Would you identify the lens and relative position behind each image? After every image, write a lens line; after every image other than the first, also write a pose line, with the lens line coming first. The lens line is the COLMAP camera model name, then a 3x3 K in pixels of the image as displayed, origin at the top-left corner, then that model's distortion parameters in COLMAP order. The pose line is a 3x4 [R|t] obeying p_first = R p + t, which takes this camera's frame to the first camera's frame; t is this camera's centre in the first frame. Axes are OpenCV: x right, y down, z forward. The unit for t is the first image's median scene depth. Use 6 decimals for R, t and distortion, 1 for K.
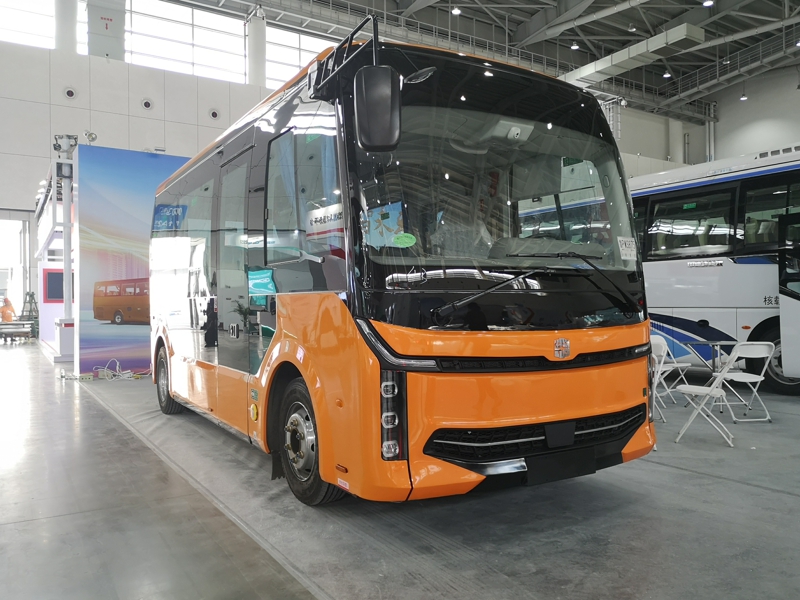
lens RADIAL K [[635.5, 0, 401.5], [0, 635.5, 303.7], [0, 0, 1]] dist [0.005855, -0.017021]
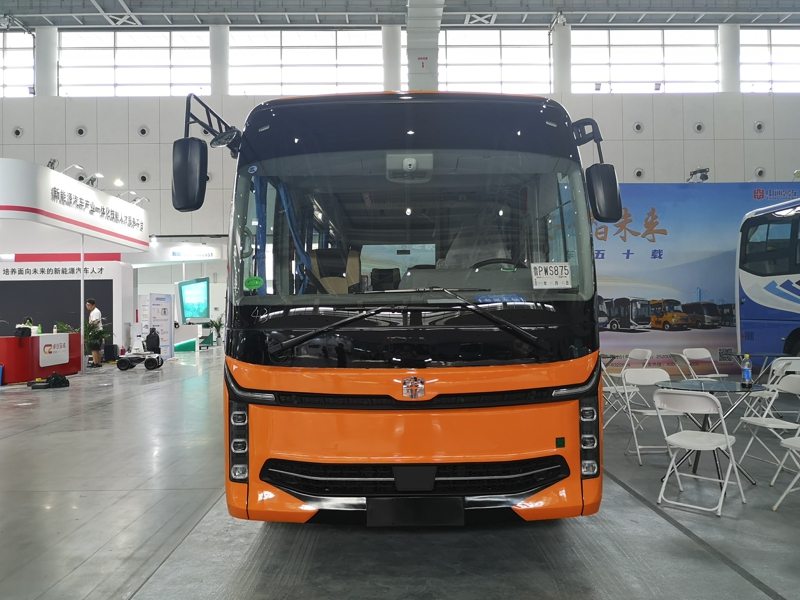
lens RADIAL K [[635.5, 0, 401.5], [0, 635.5, 303.7], [0, 0, 1]] dist [0.005855, -0.017021]
pose [[0.857145, -0.010880, -0.514961, 0.737609], [0.007868, 0.999937, -0.008029, -0.050523], [0.515016, 0.002831, 0.857176, 0.171774]]
